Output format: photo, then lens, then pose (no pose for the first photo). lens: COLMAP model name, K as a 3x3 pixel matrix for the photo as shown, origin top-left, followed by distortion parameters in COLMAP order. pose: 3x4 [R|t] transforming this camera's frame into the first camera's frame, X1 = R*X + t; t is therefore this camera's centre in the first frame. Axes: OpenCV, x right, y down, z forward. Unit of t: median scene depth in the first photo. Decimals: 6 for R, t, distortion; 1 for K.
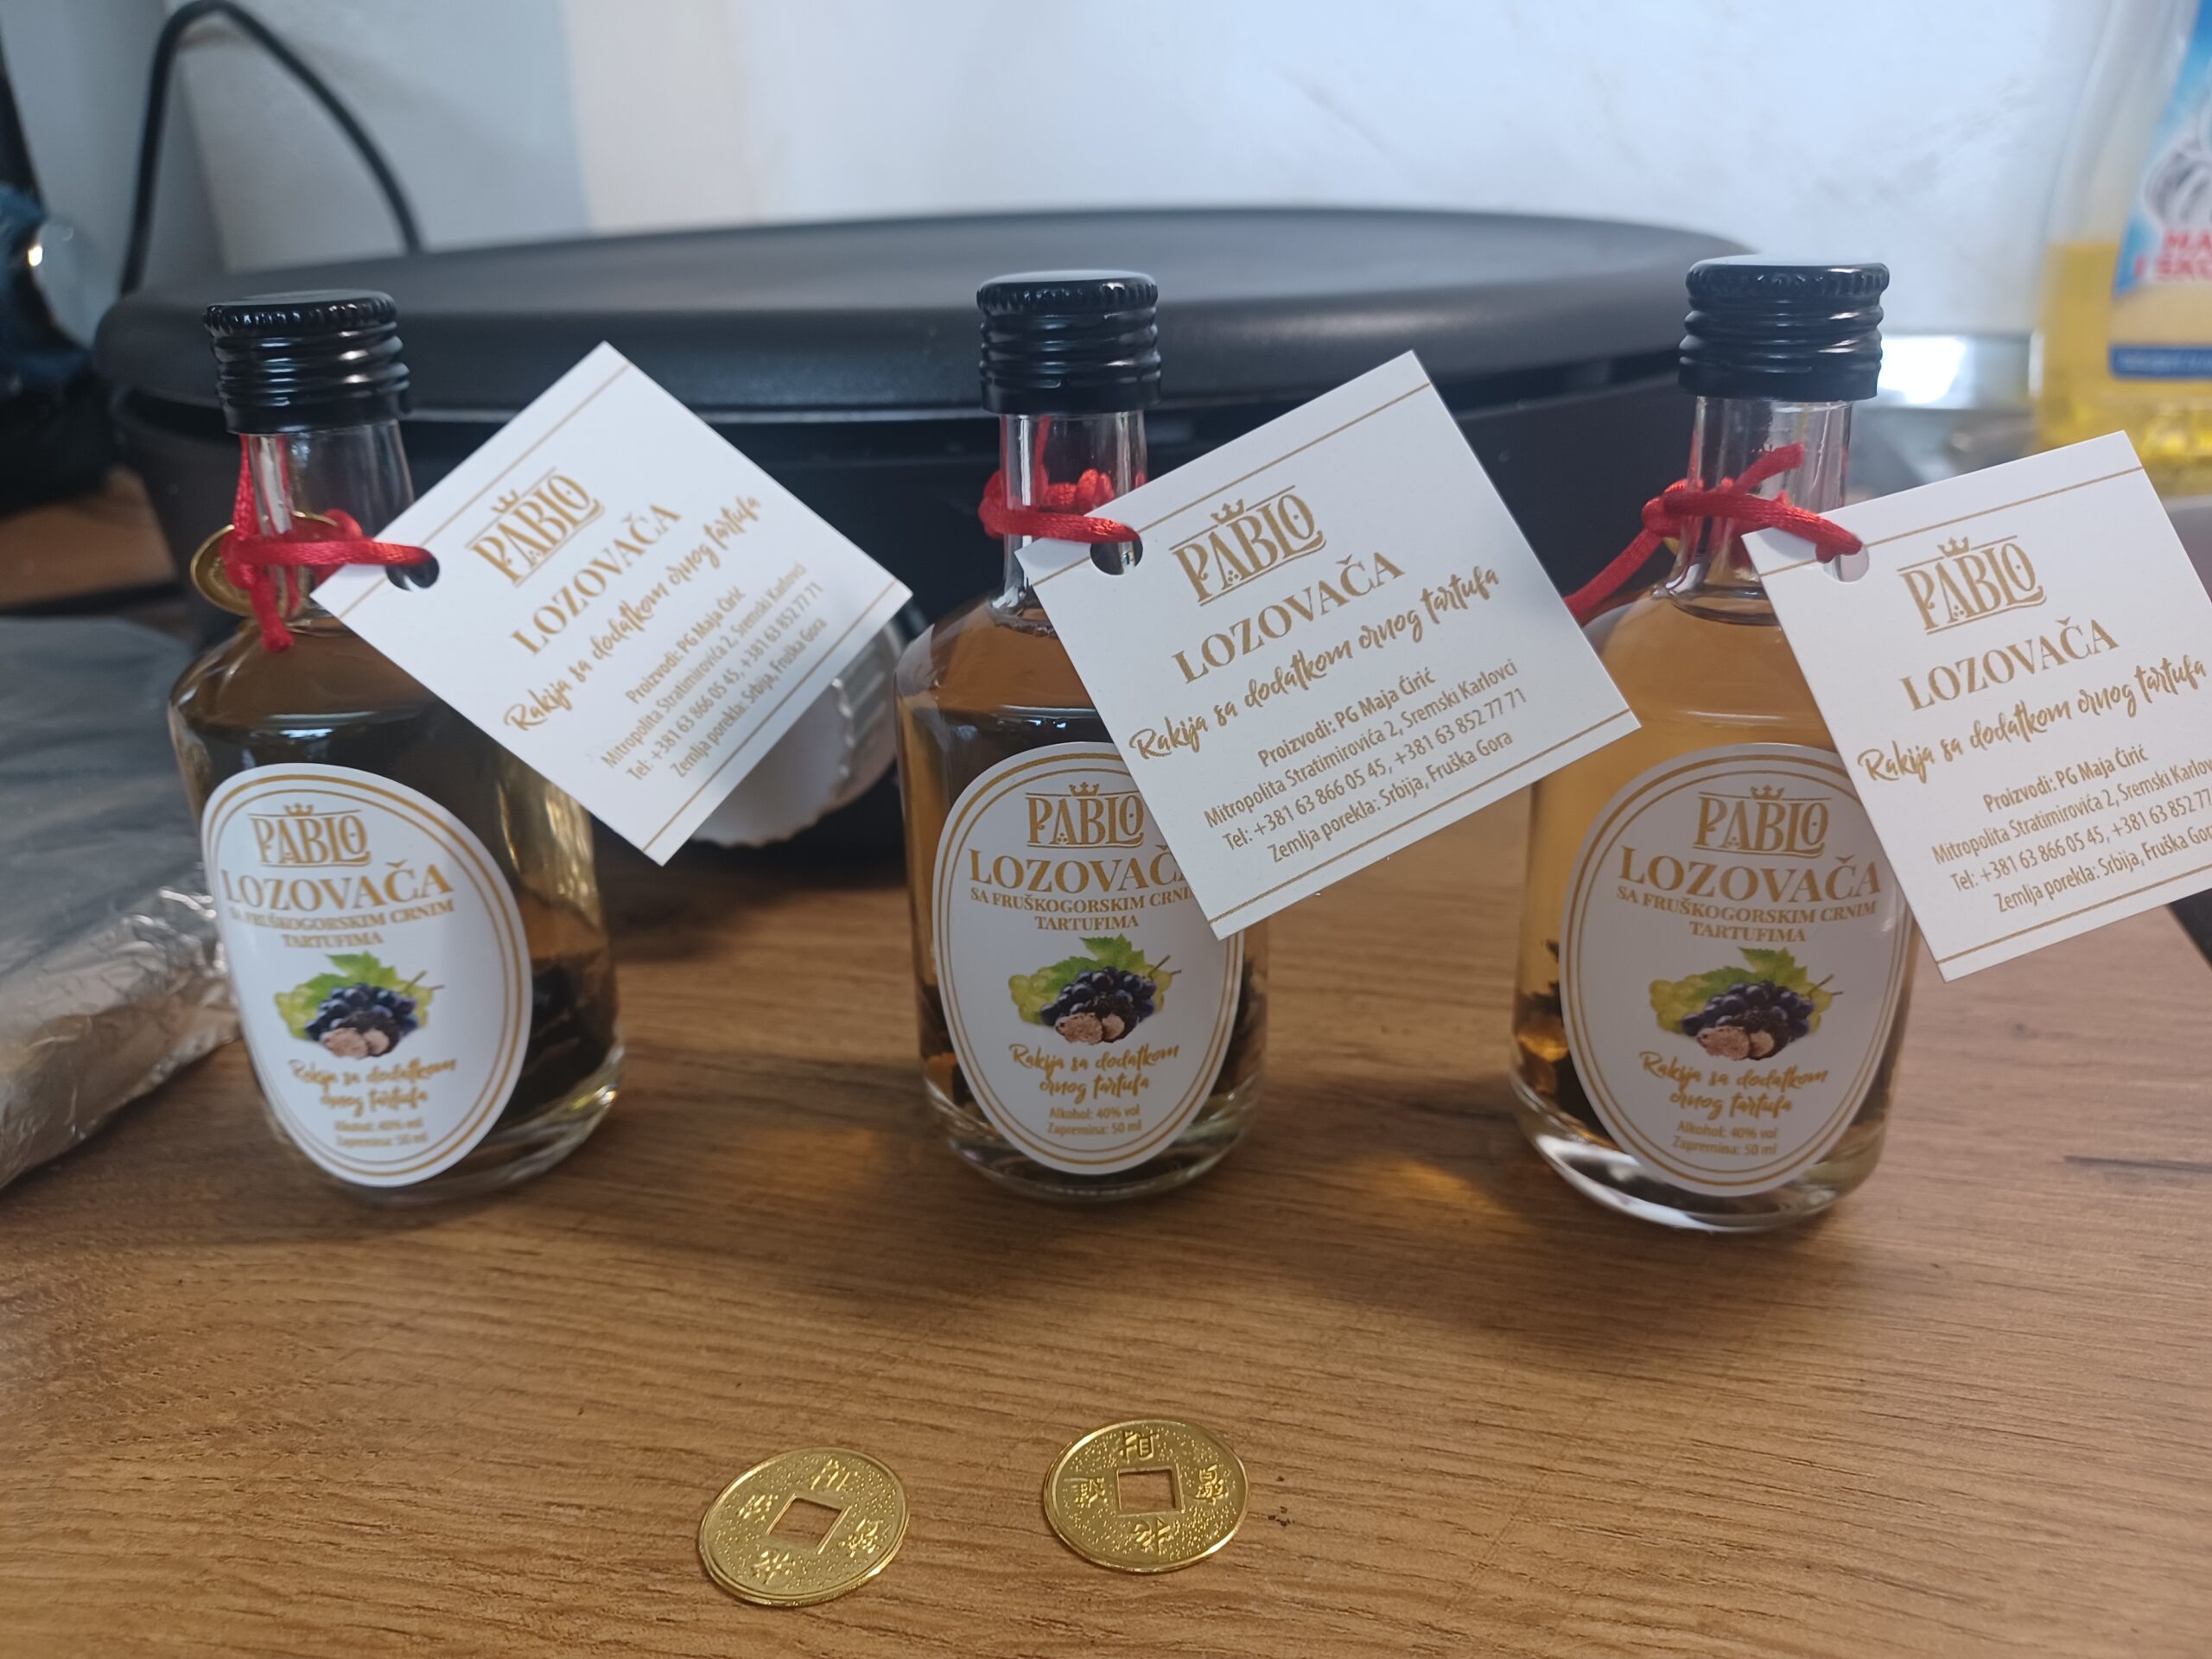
lens RADIAL K [[1668.4, 0, 1114.0], [0, 1668.4, 831.6], [0, 0, 1]] dist [-0.007021, -0.003995]
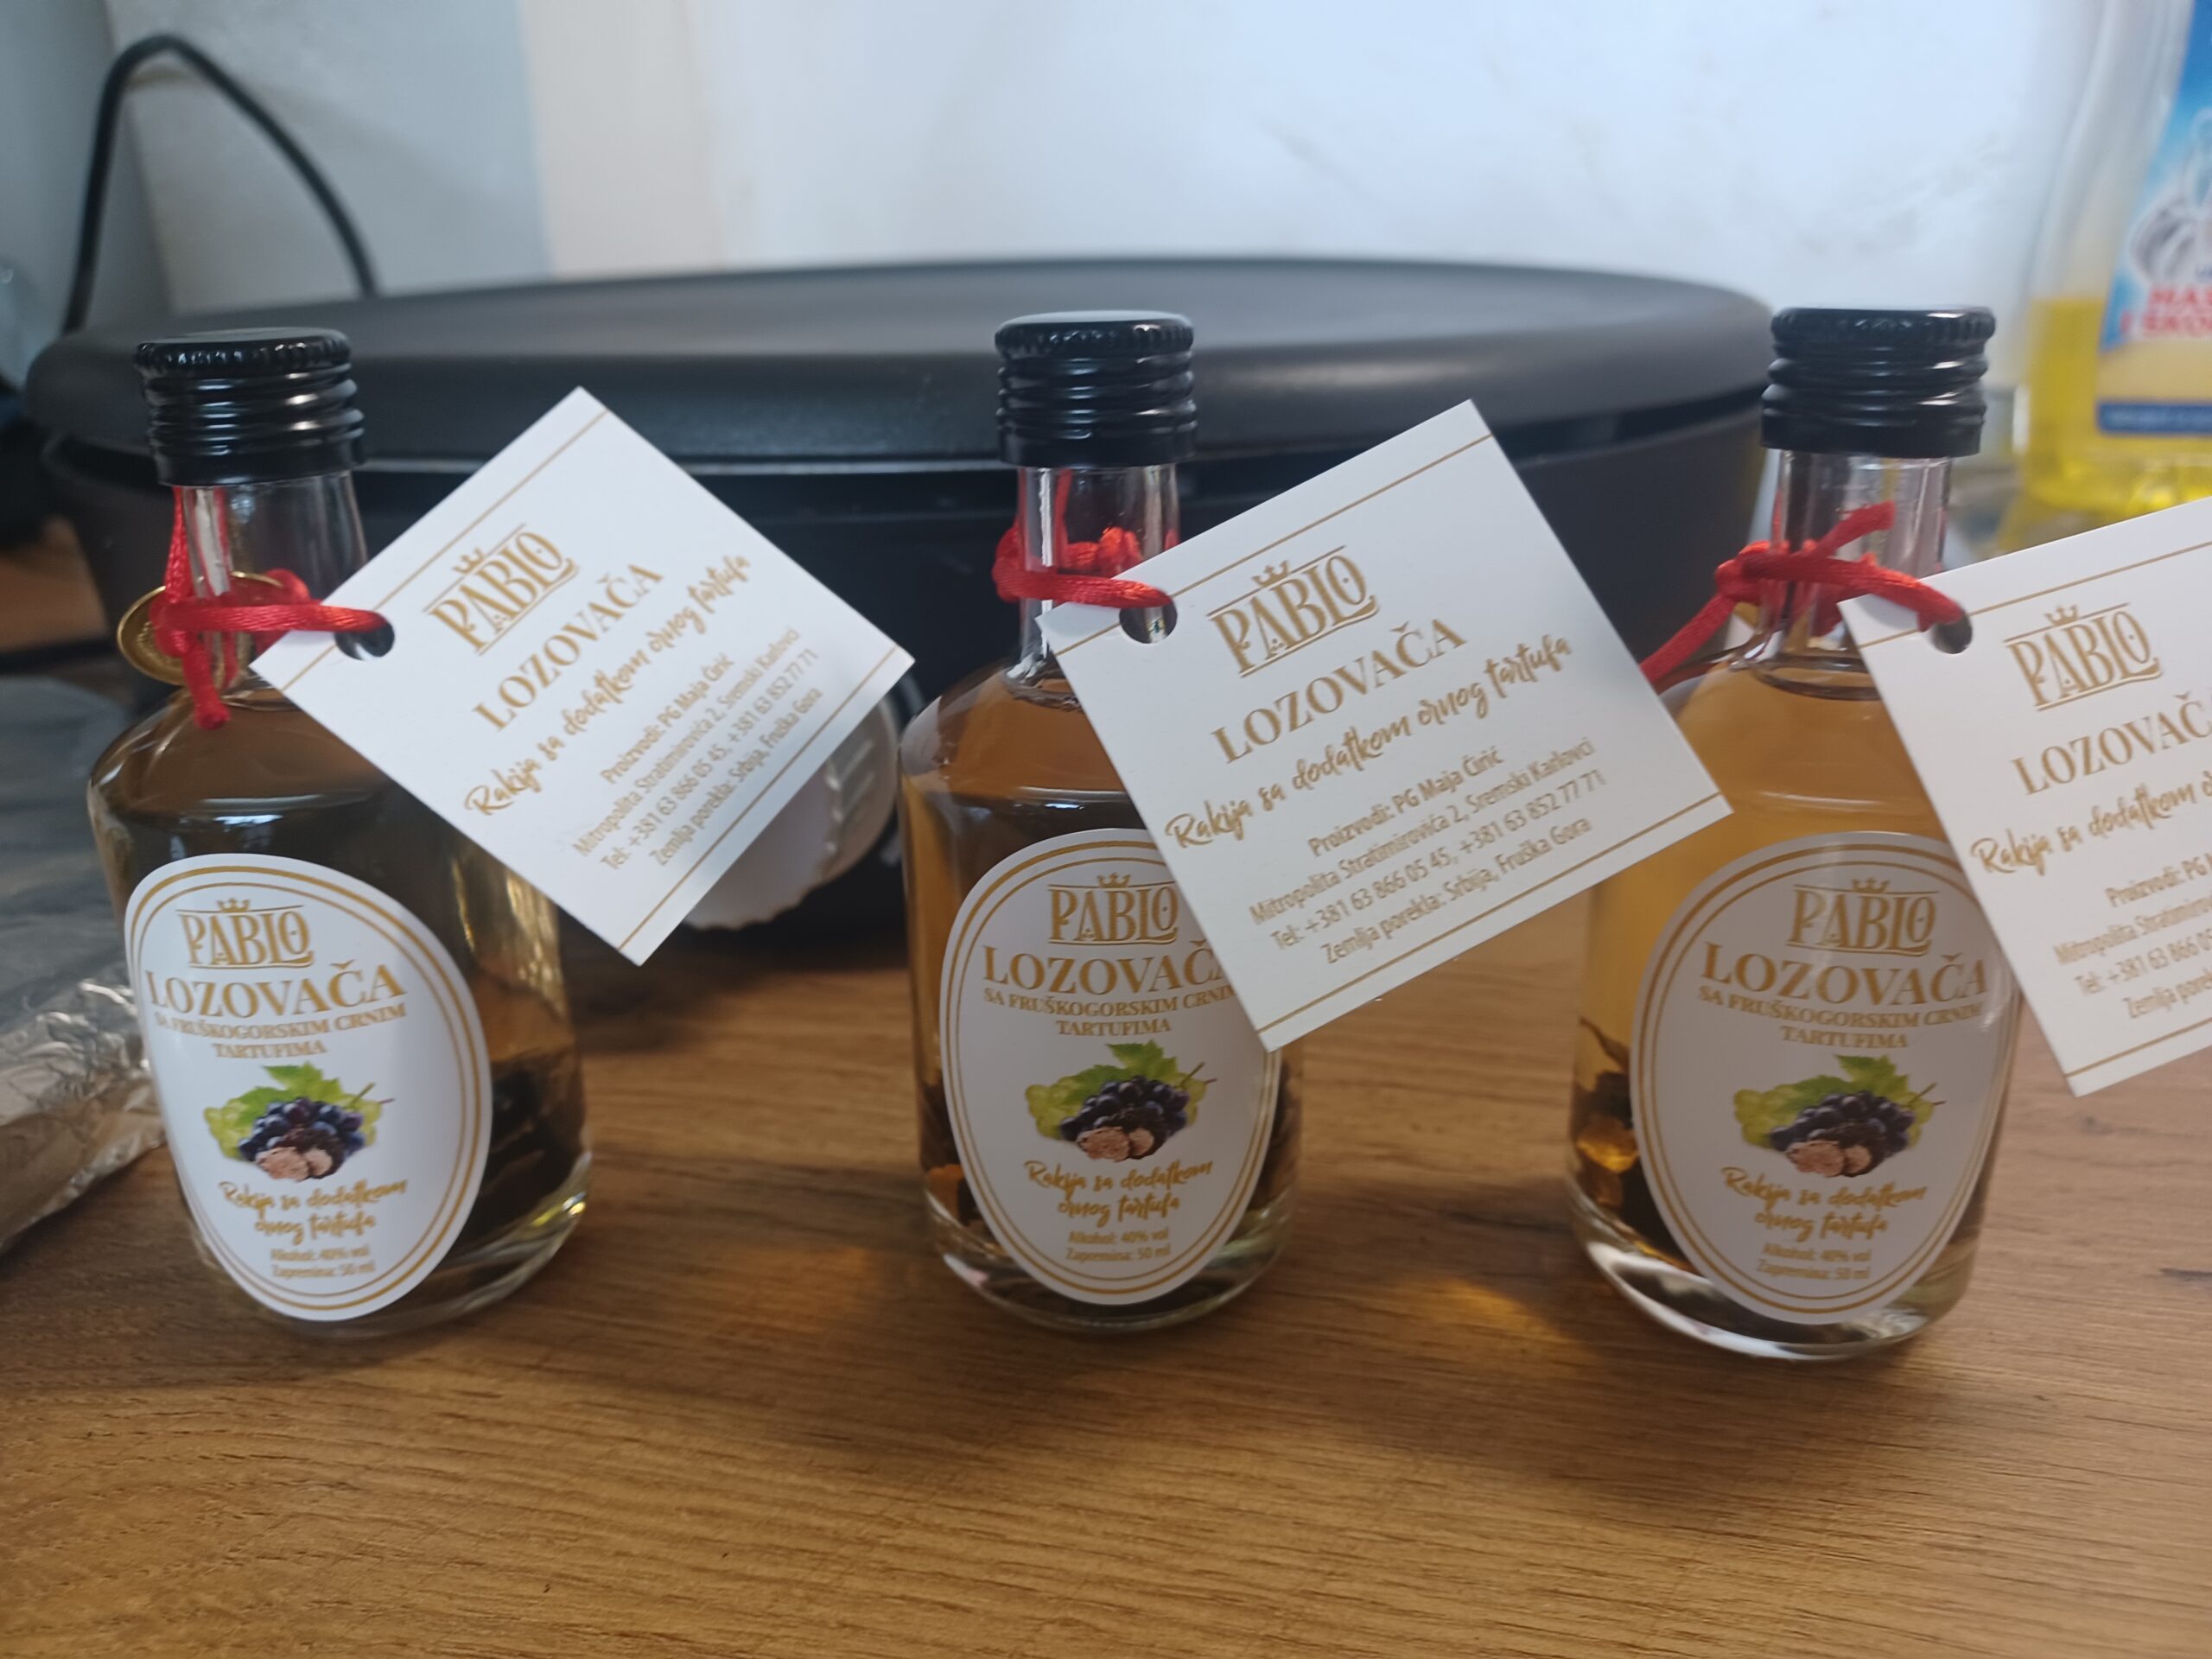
lens RADIAL K [[1668.4, 0, 1099.4], [0, 1668.4, 826.1], [0, 0, 1]] dist [-0.007021, -0.003995]
pose [[0.999808, -0.000285, 0.019593, -0.041506], [0.000926, 0.999463, -0.032744, -0.024476], [-0.019573, 0.032756, 0.999272, 0.095004]]
